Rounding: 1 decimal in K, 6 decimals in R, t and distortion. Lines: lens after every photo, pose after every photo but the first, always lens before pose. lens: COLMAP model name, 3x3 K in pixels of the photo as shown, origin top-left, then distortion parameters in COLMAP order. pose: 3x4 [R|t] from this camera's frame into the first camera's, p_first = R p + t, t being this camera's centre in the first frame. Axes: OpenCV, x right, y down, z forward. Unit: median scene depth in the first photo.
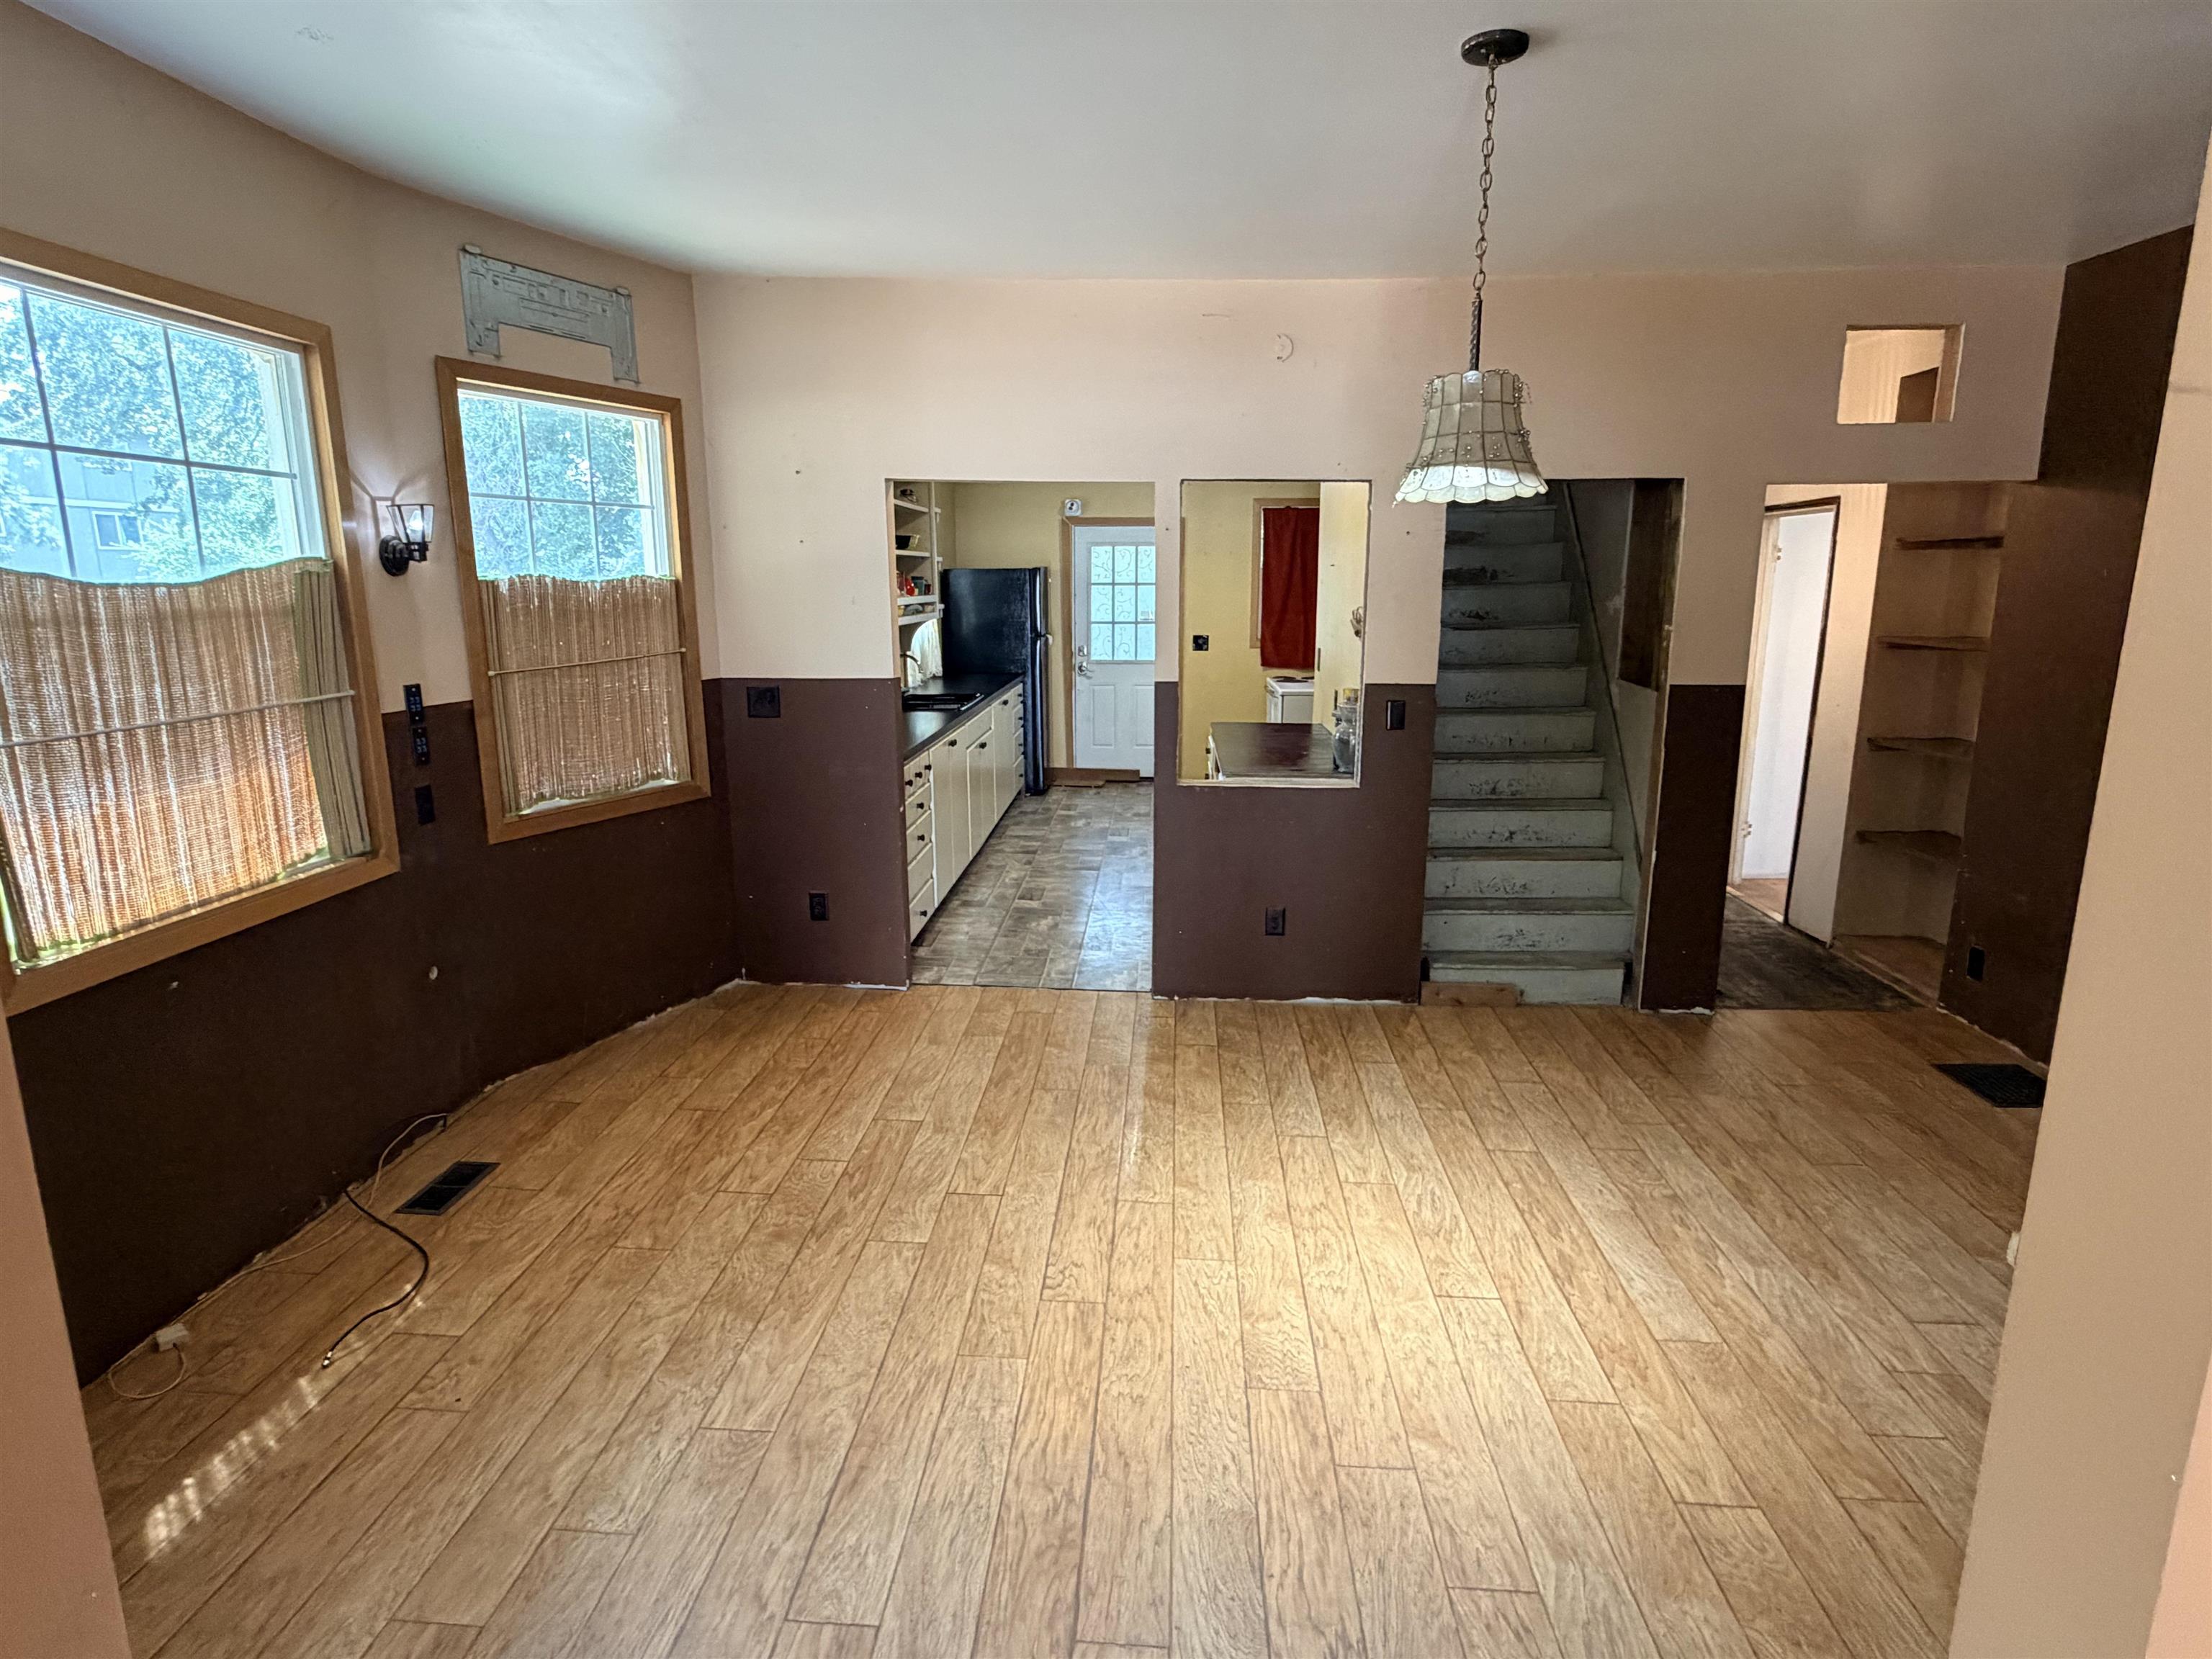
lens RADIAL K [[1185.3, 0, 1107.5], [0, 1185.3, 838.3], [0, 0, 1]] dist [0.003126, 0.000177]
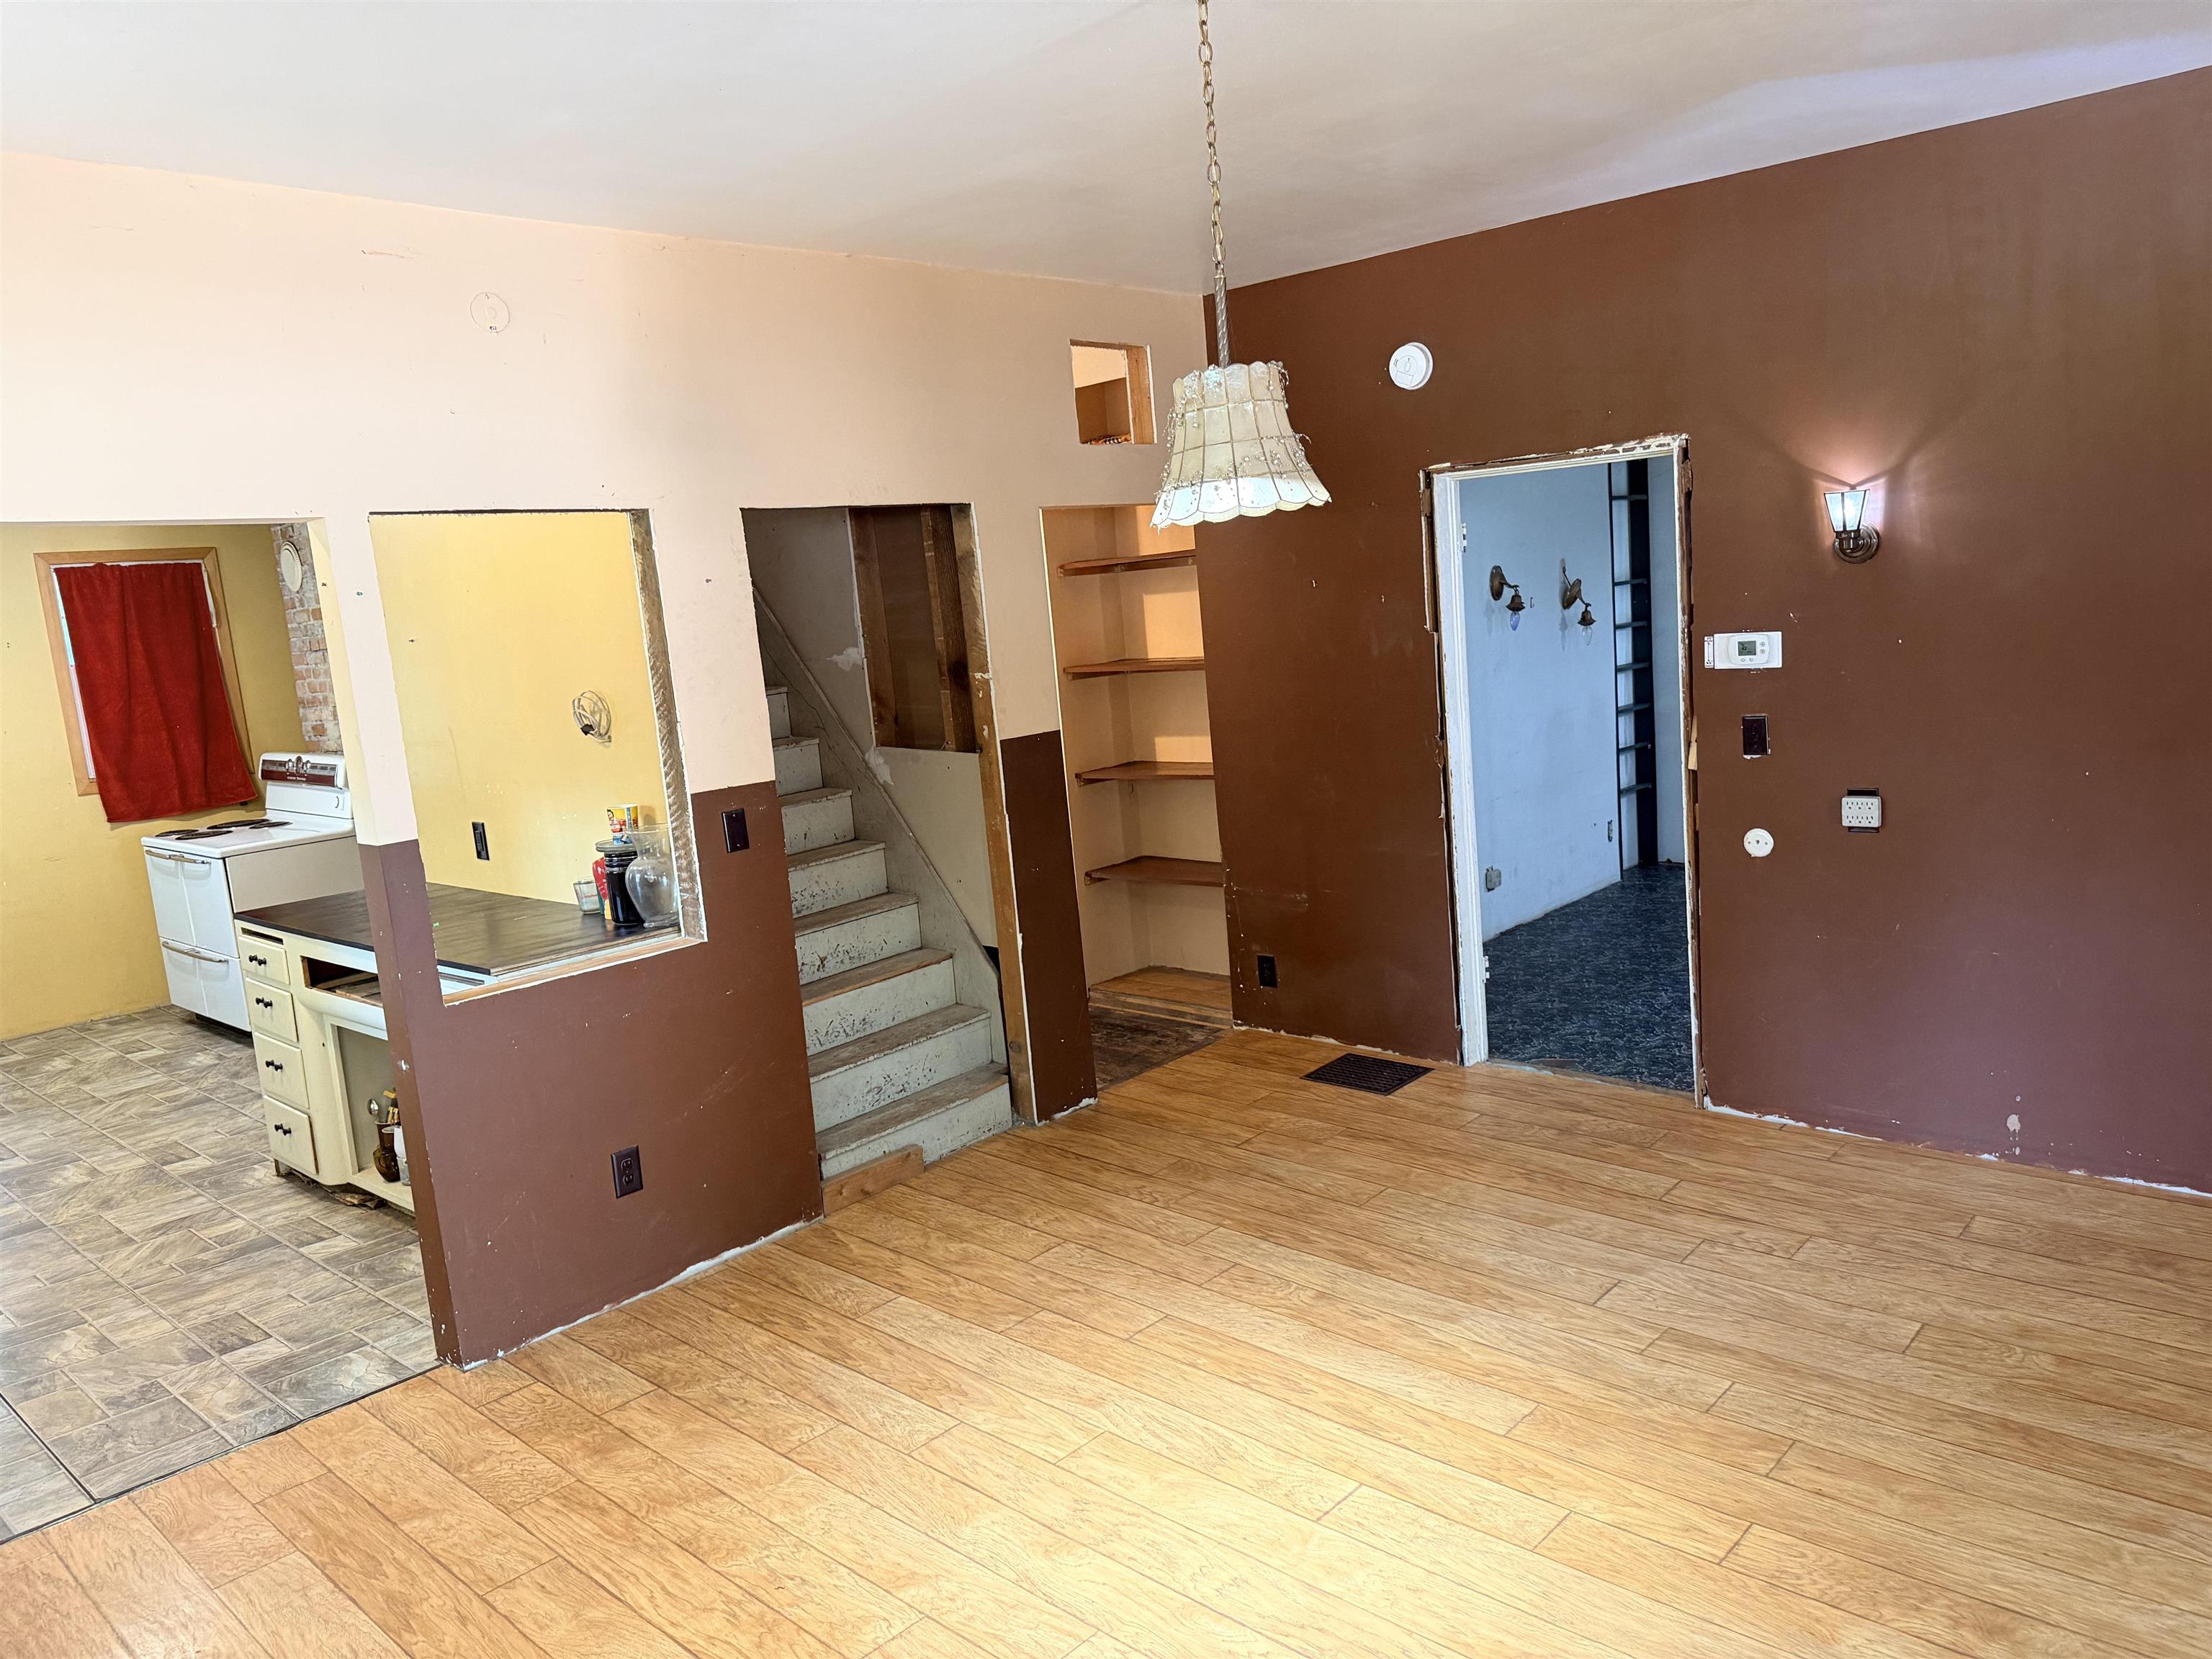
lens RADIAL K [[1531.4, 0, 1104.2], [0, 1531.4, 837.4], [0, 0, 1]] dist [0.084916, -0.125420]
pose [[0.634490, -0.174717, 0.752925, -0.296430], [0.243309, 0.969743, 0.019993, -0.060785], [-0.733637, 0.170509, 0.657802, 0.216001]]
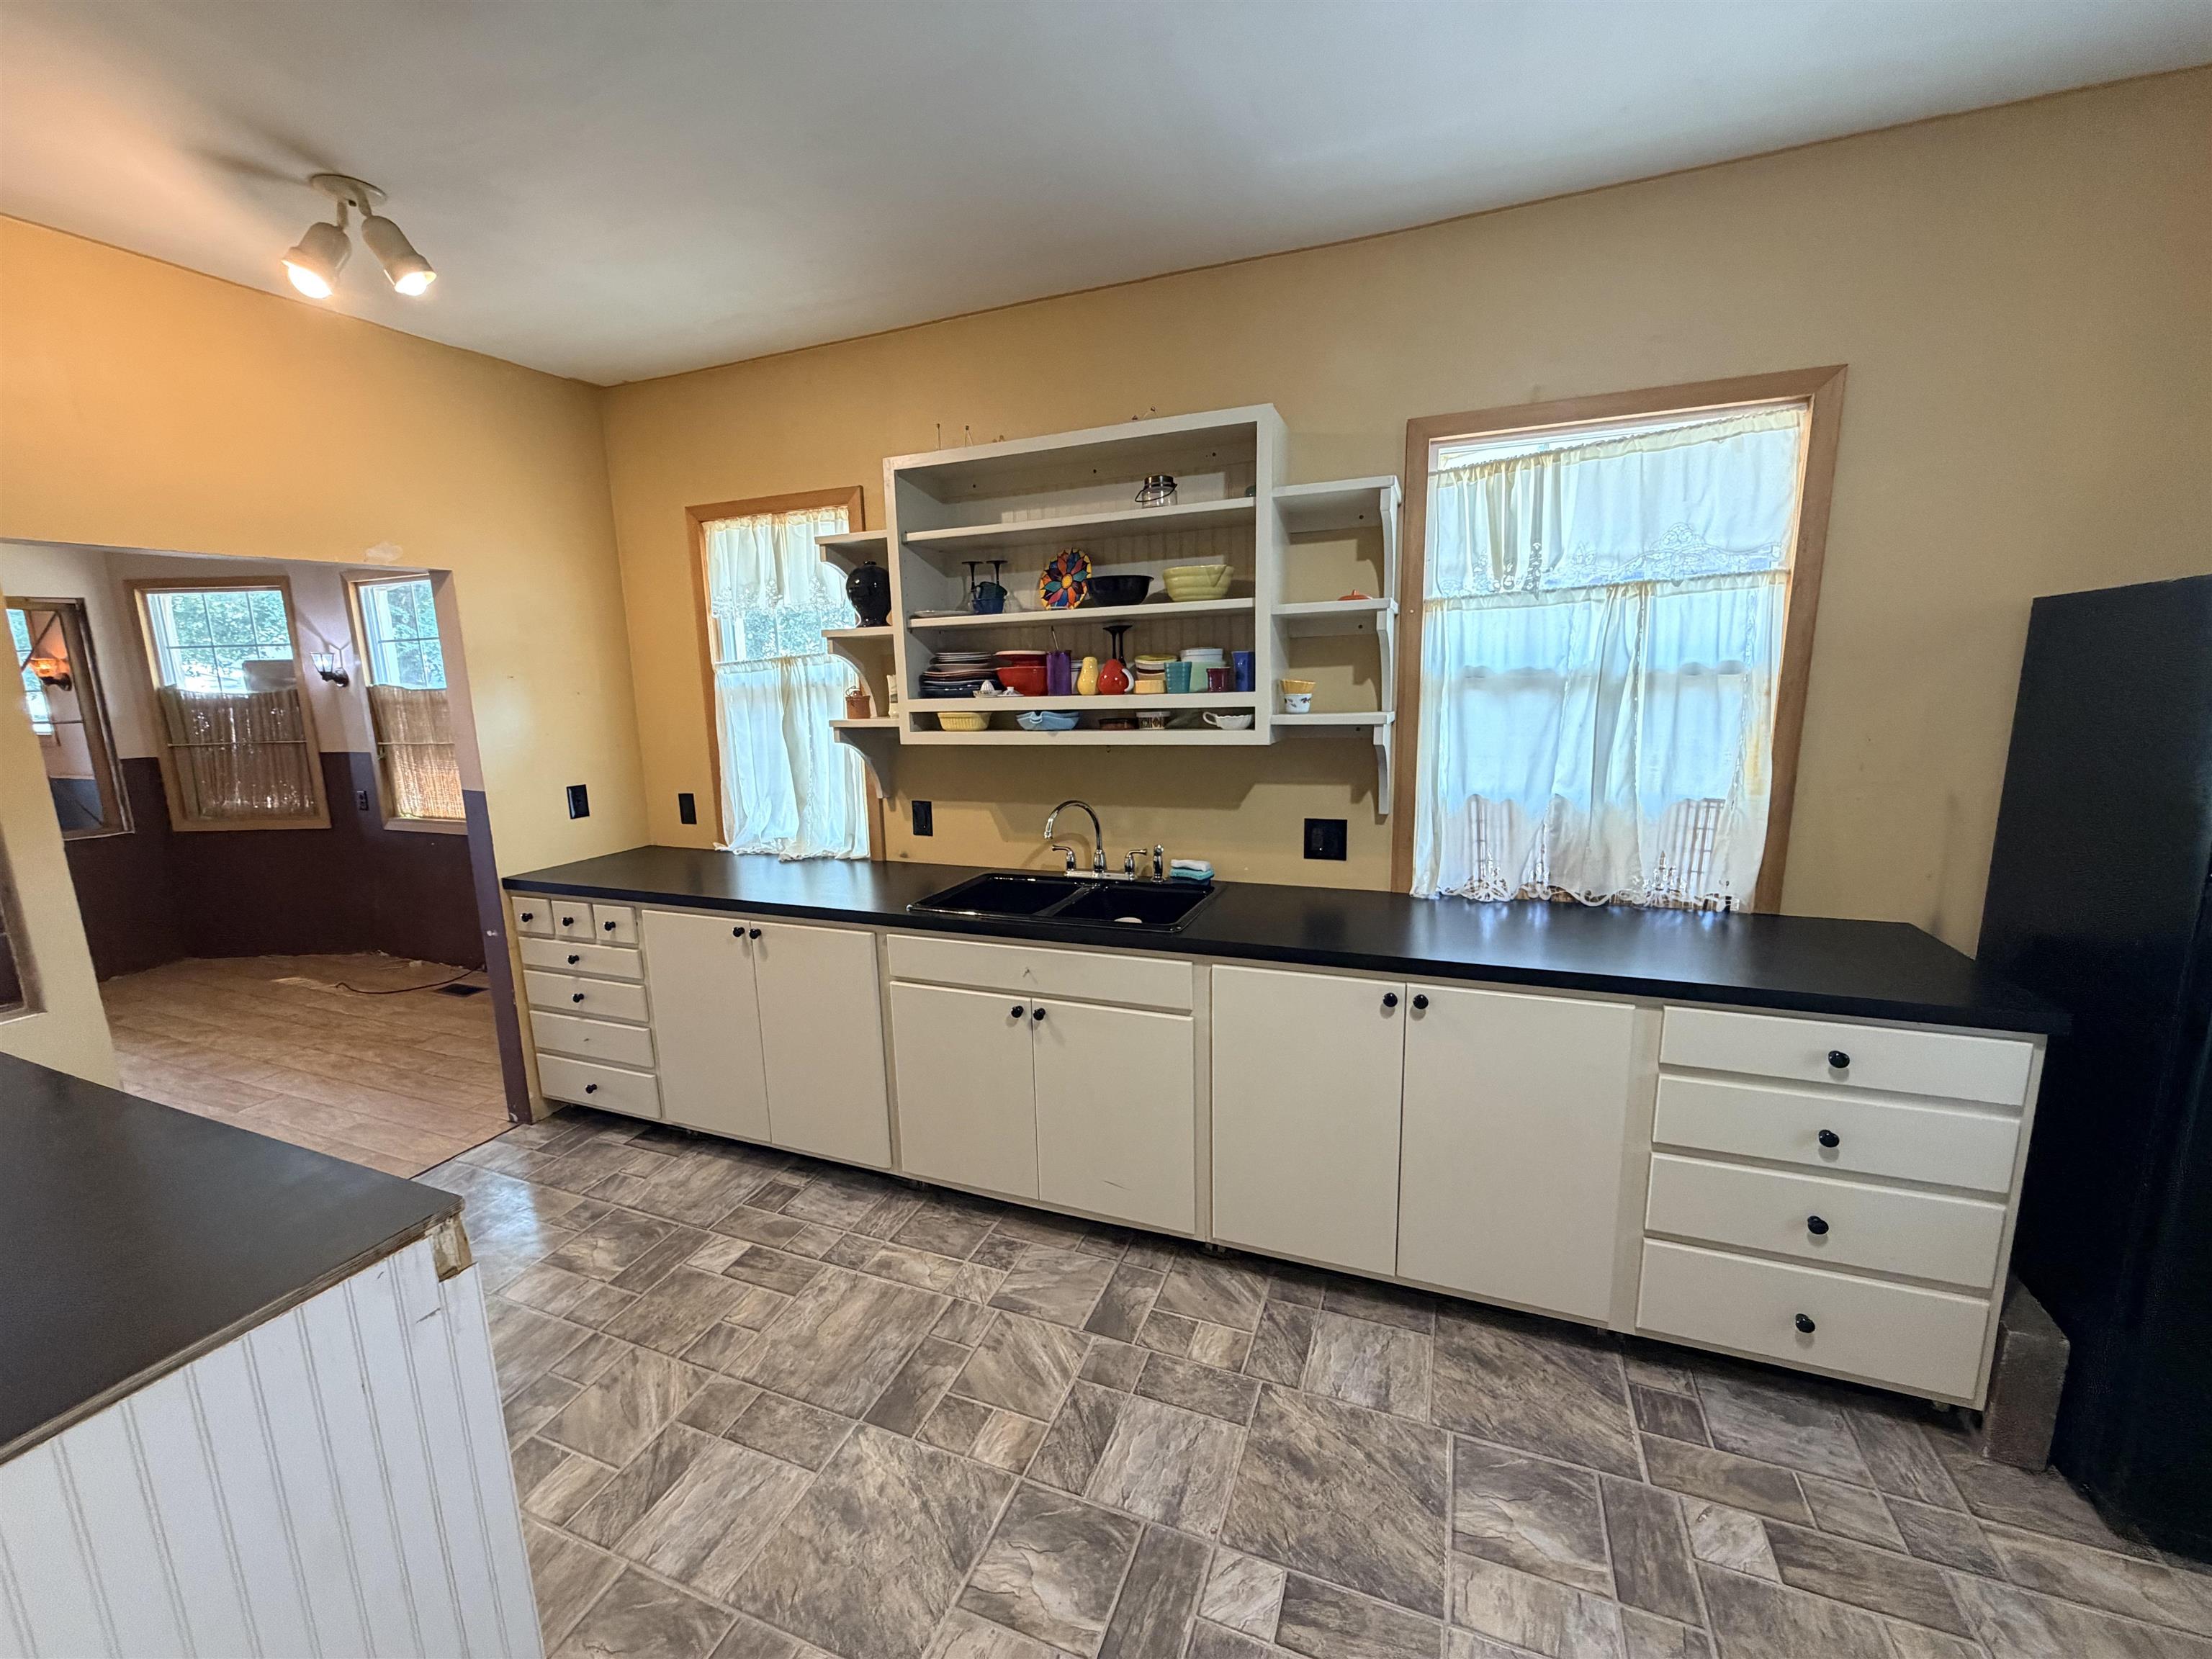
lens RADIAL K [[883.1, 0, 1101.0], [0, 883.1, 832.6], [0, 0, 1]] dist [0.000681, -0.000118]
pose [[-0.324403, 0.176305, -0.929344, 0.290920], [-0.174914, 0.954353, 0.242106, -0.344898], [0.929606, 0.241095, -0.278757, 1.608959]]
